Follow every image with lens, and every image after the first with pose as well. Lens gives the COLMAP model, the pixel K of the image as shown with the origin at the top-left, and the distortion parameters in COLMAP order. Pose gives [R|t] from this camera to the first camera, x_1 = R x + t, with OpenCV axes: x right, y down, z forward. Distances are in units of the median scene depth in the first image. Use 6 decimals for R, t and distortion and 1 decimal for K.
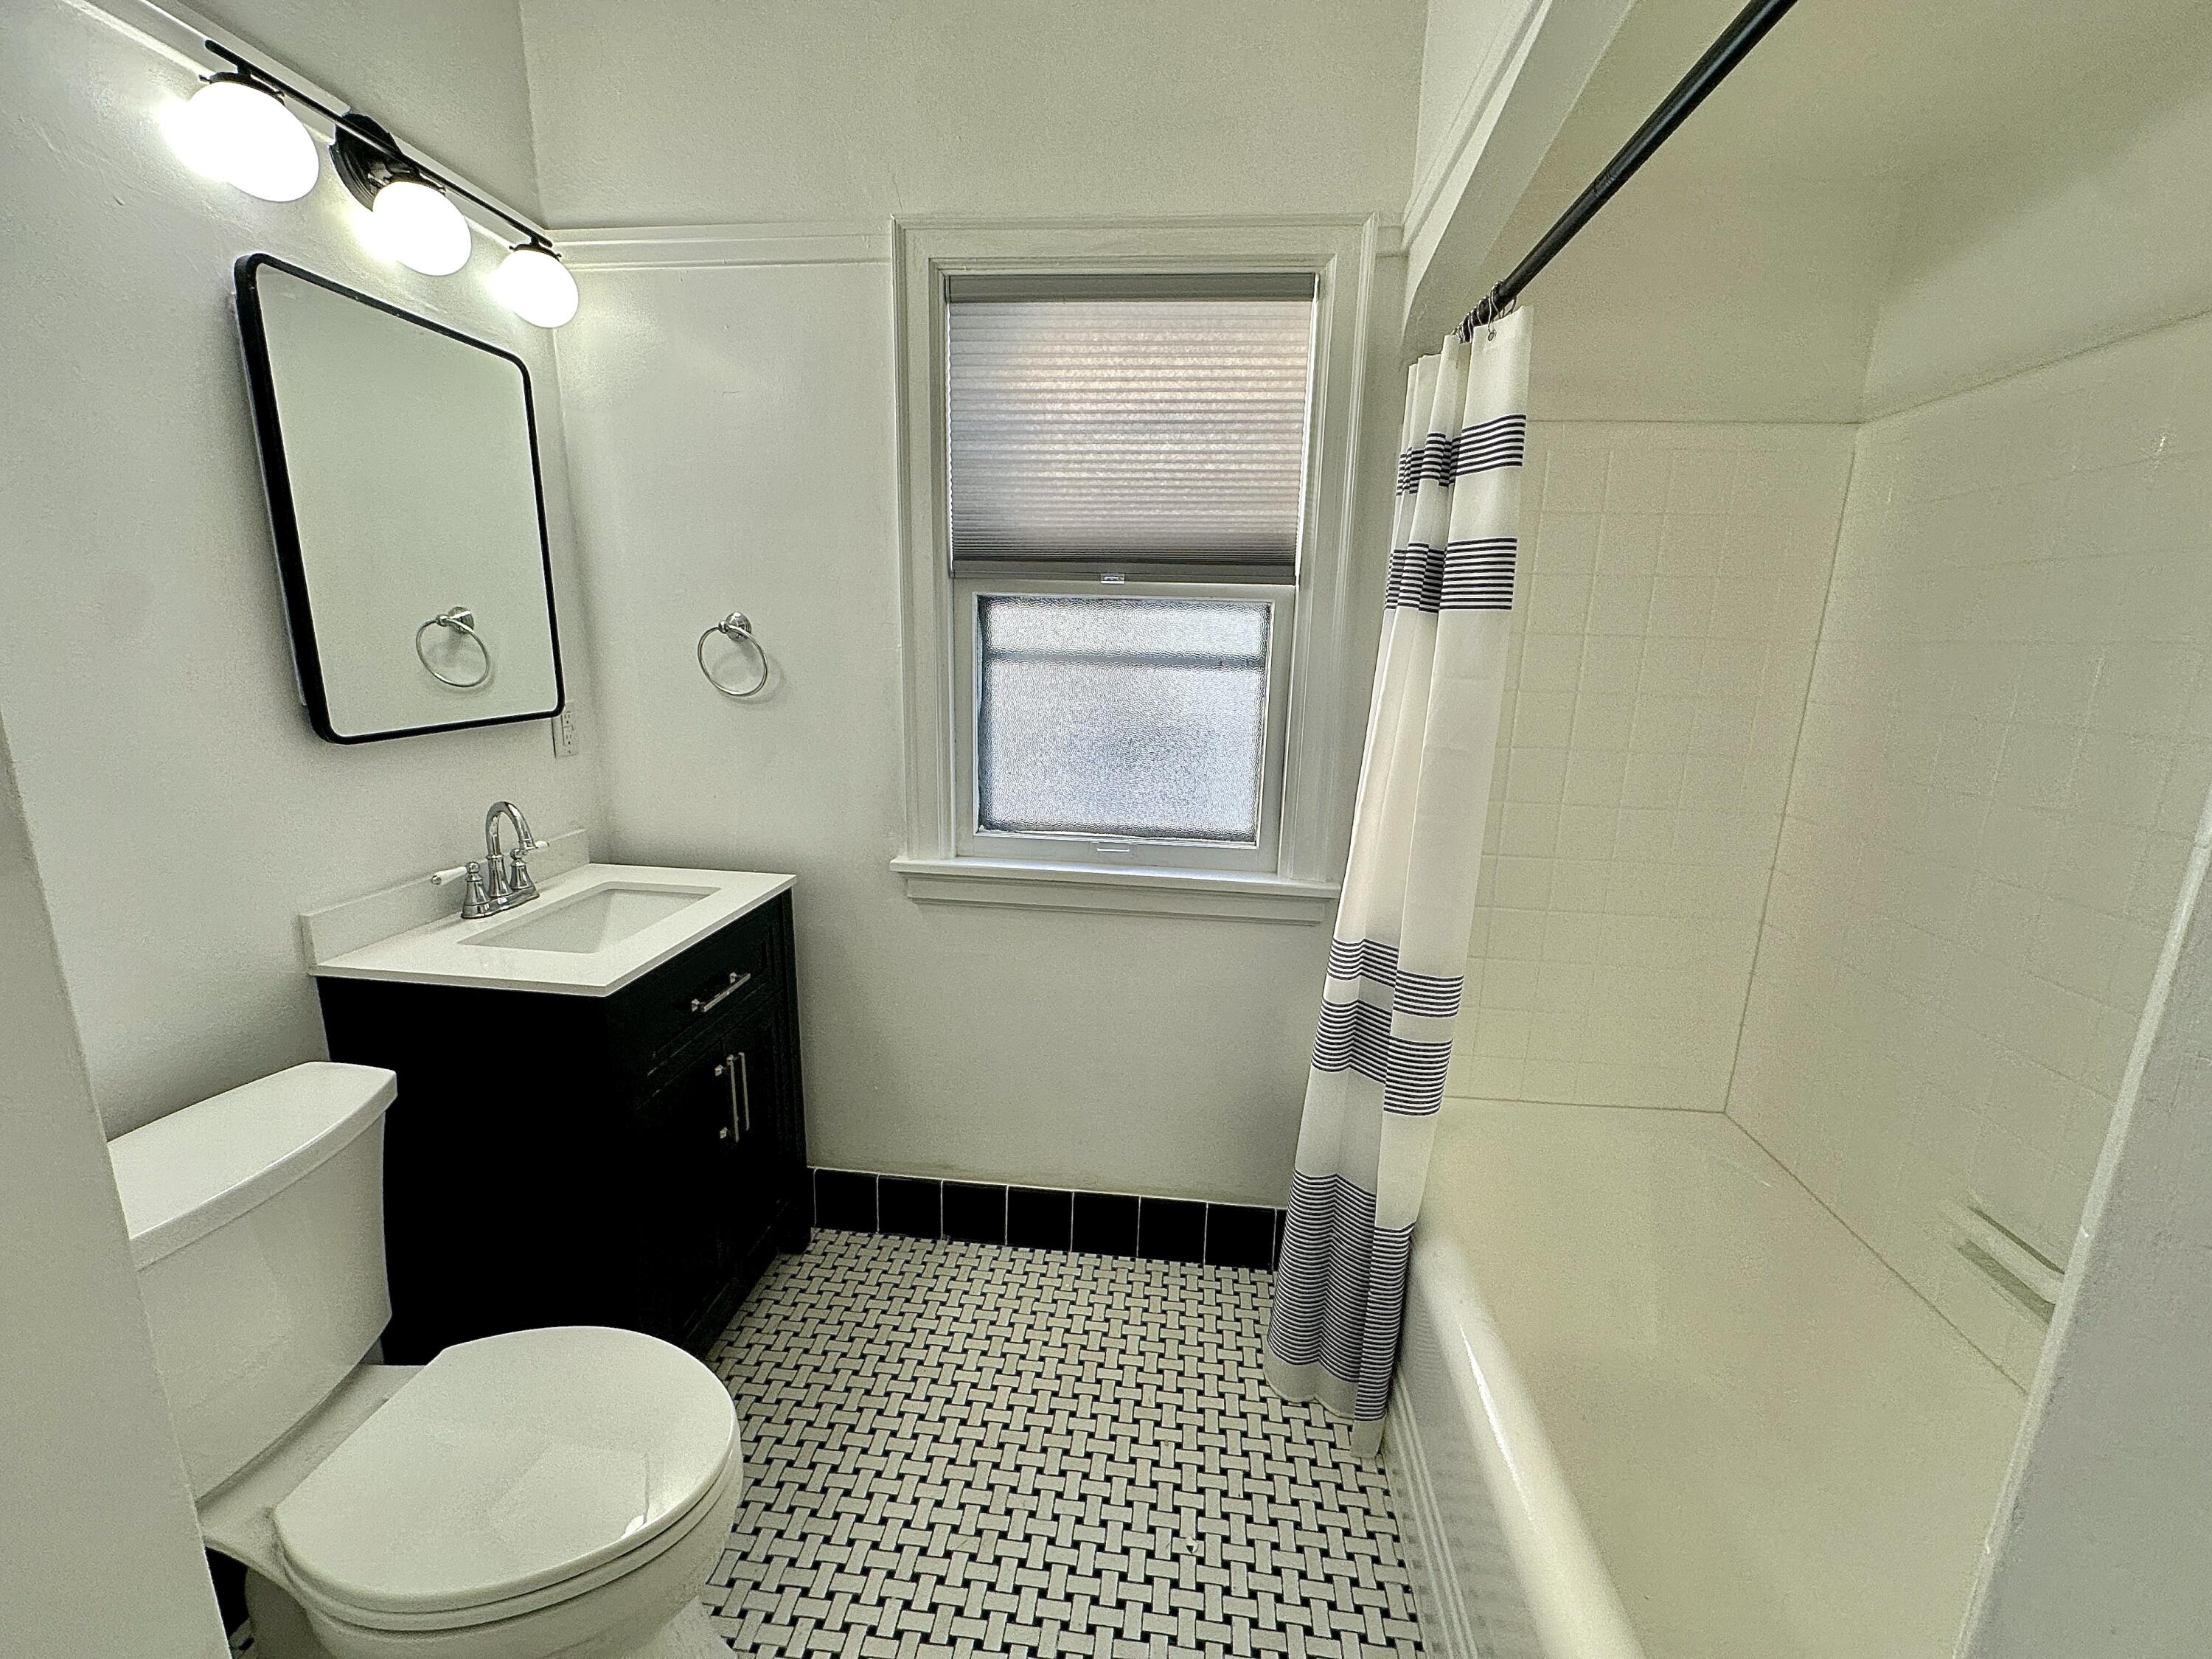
lens RADIAL K [[889.3, 0, 1111.9], [0, 889.3, 831.9], [0, 0, 1]] dist [-0.004951, 0.000609]
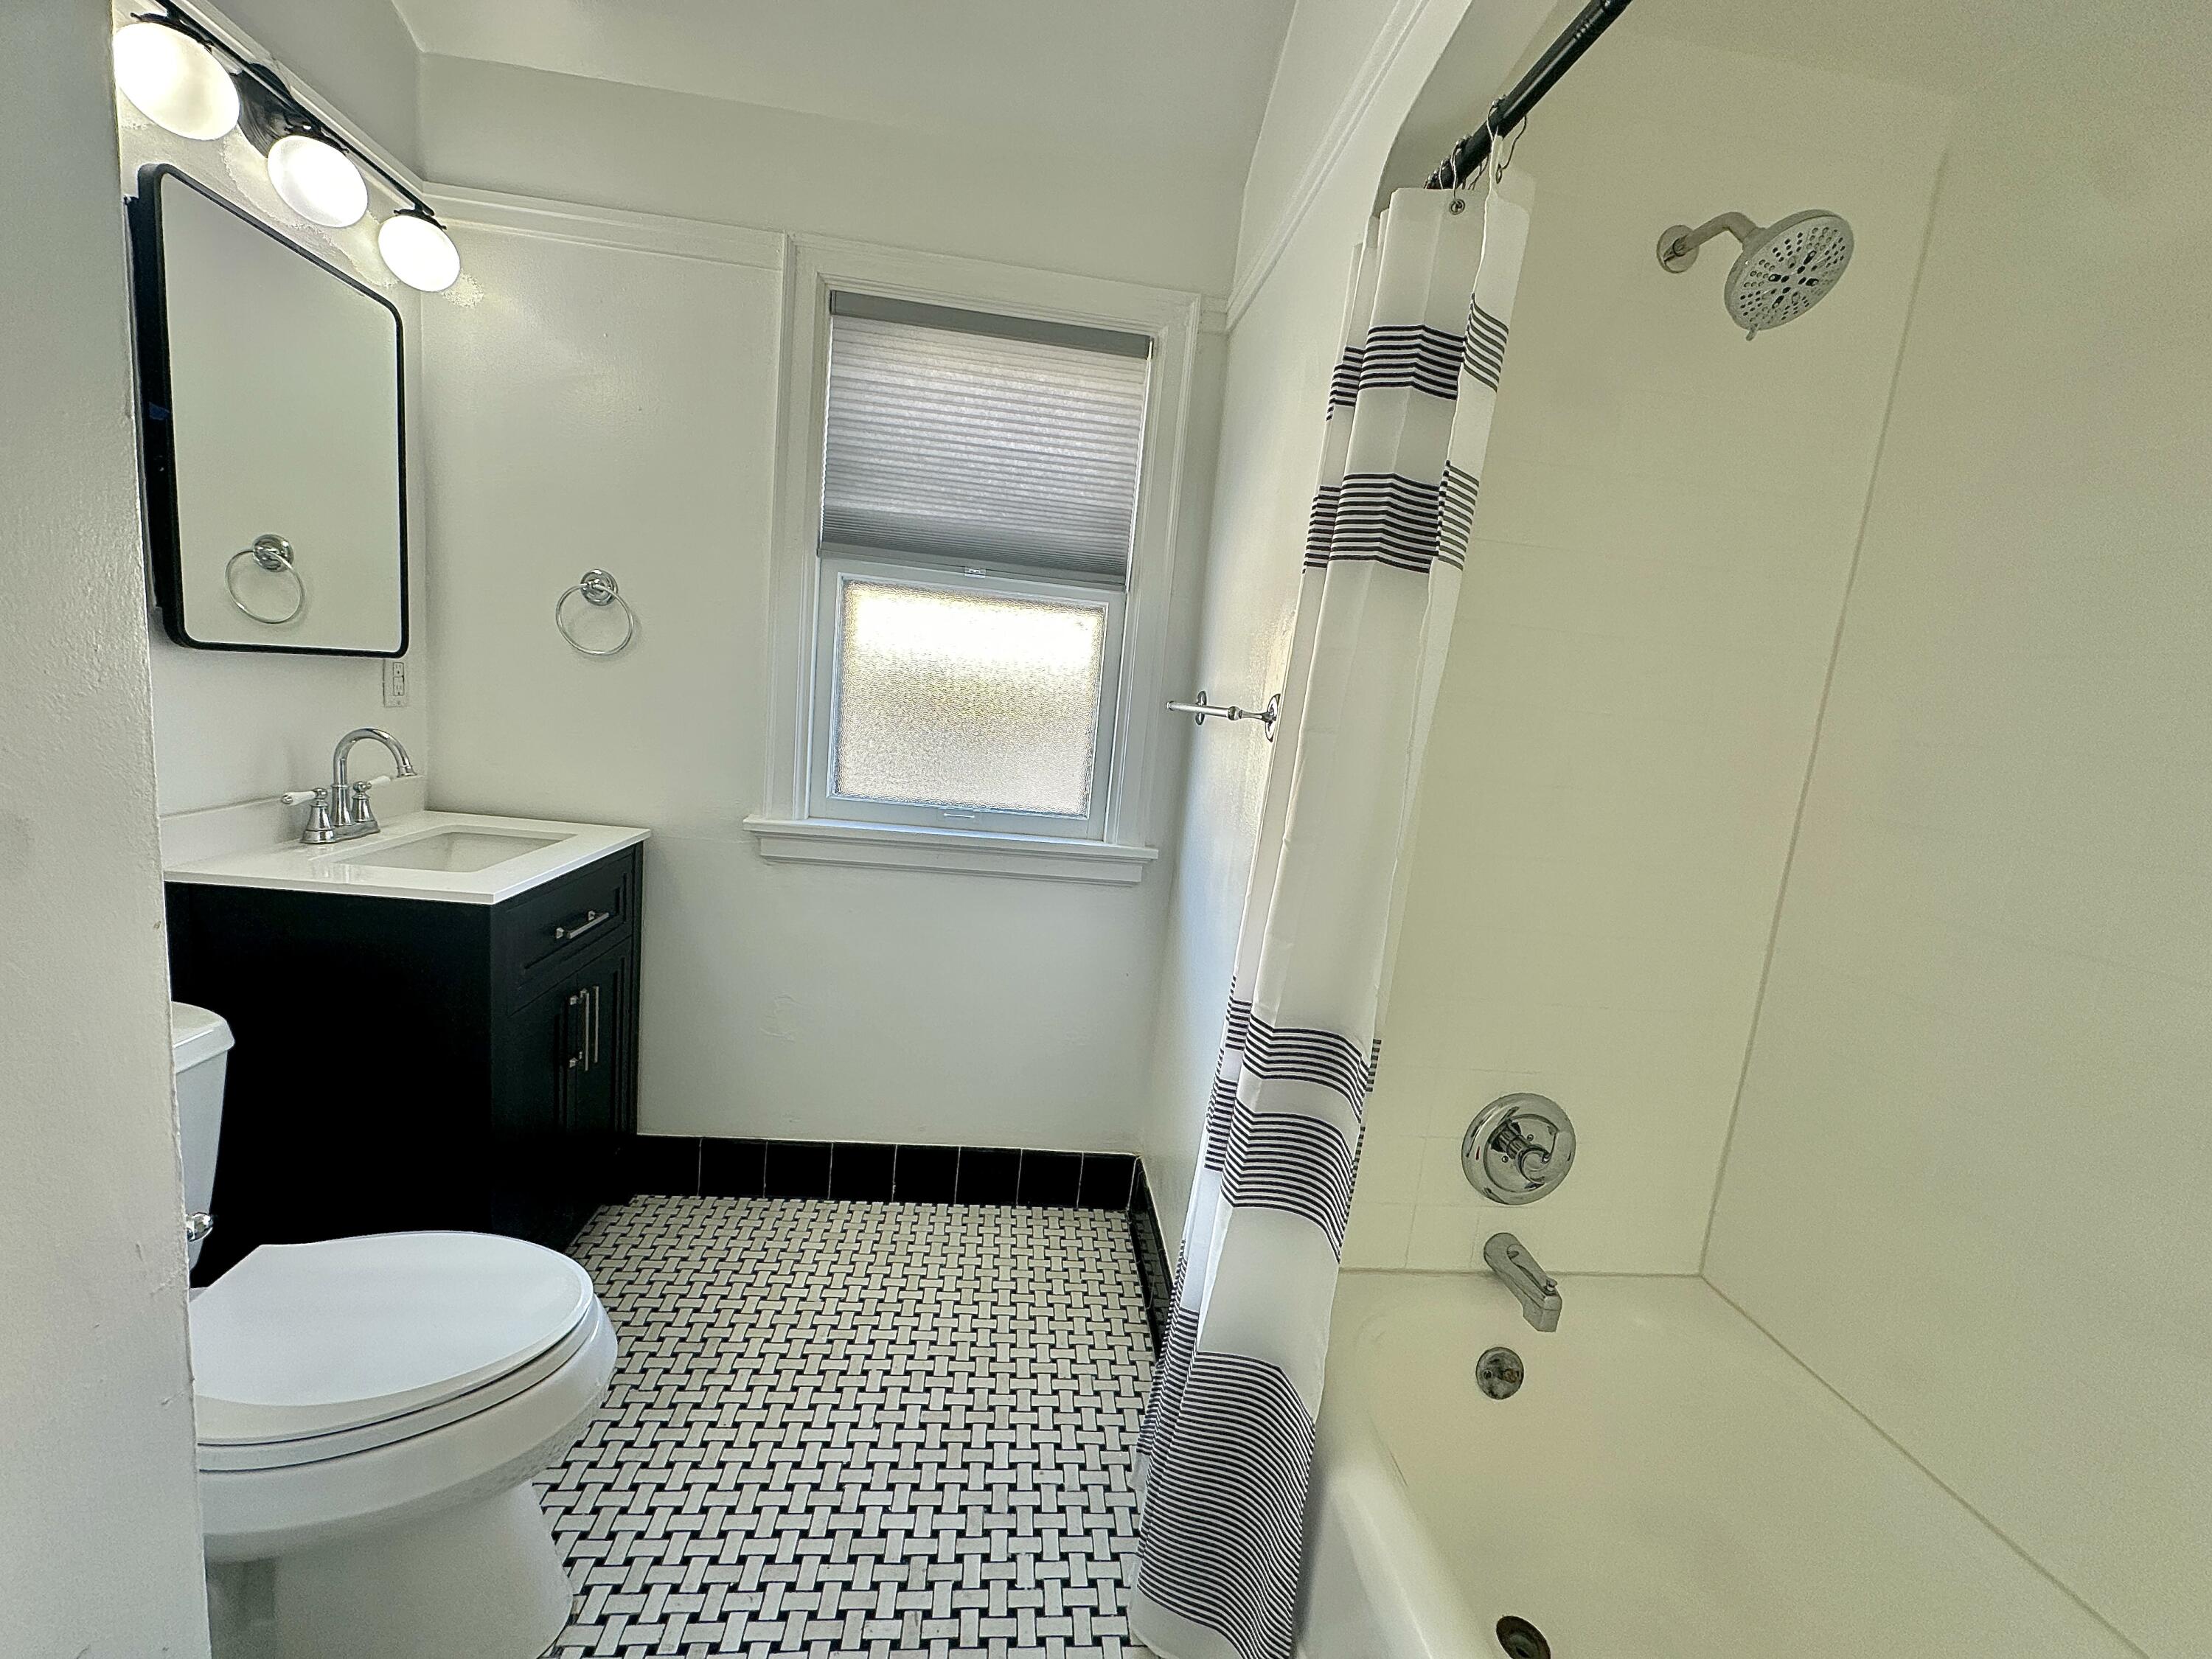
lens RADIAL K [[889.3, 0, 1100.0], [0, 889.3, 824.8], [0, 0, 1]] dist [-0.004951, 0.000609]
pose [[0.977063, 0.034242, 0.210182, -0.067959], [-0.024716, 0.998552, -0.047787, 0.093006], [-0.211514, 0.041496, 0.976494, -0.139190]]
